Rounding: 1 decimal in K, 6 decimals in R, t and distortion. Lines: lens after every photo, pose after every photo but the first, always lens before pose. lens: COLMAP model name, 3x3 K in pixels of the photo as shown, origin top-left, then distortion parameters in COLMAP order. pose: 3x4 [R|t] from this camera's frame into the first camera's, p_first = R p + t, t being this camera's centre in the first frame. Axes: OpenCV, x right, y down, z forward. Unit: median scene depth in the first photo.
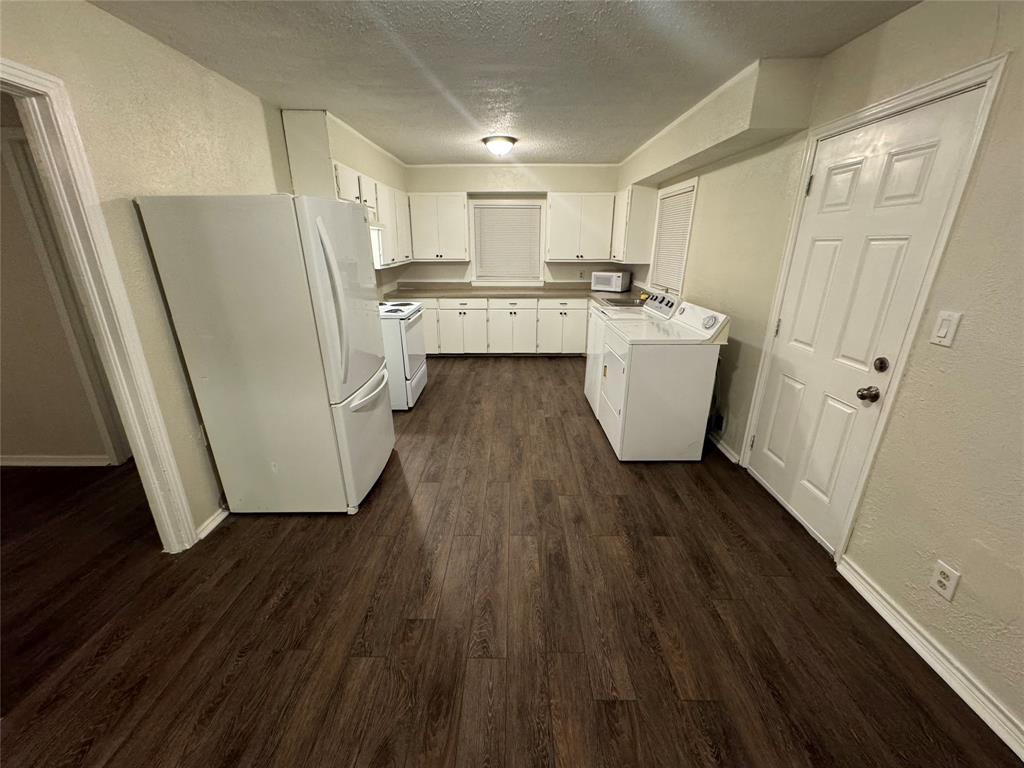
lens RADIAL K [[409.2, 0, 513.7], [0, 409.2, 384.9], [0, 0, 1]] dist [-0.000259, 0.000005]
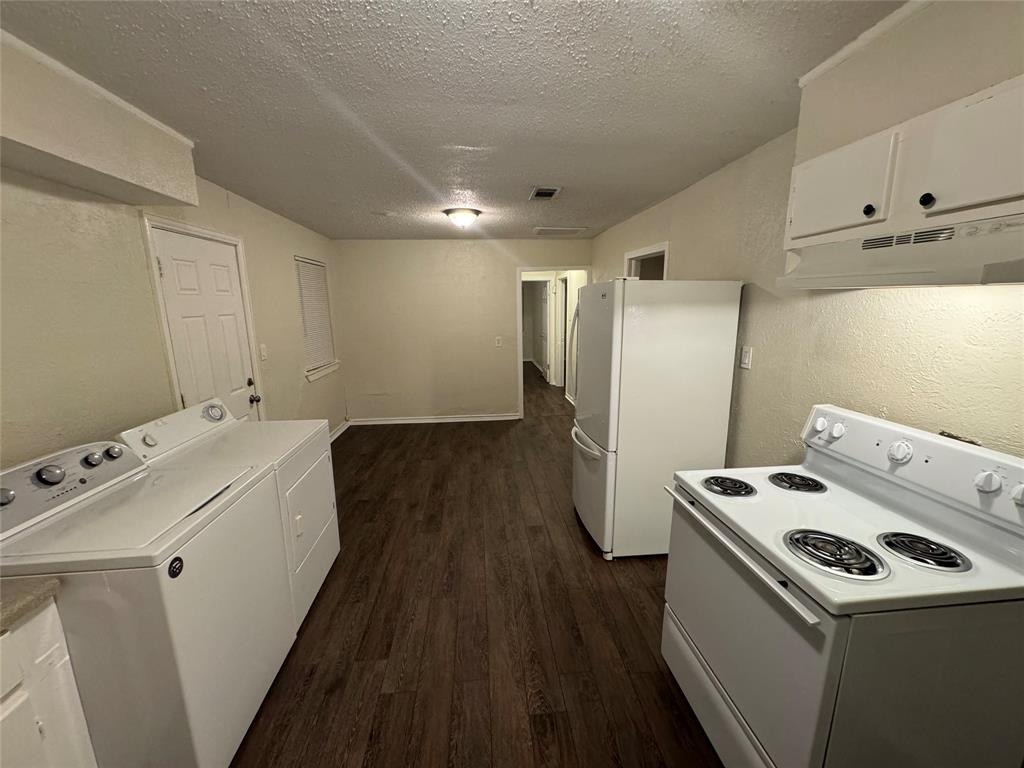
lens RADIAL K [[409.2, 0, 512.7], [0, 409.2, 384.5], [0, 0, 1]] dist [-0.000259, 0.000005]
pose [[-0.995561, 0.021823, -0.091550, -0.054076], [-0.027336, 0.863755, 0.503170, -0.686868], [0.090058, 0.503439, -0.859324, 1.873791]]
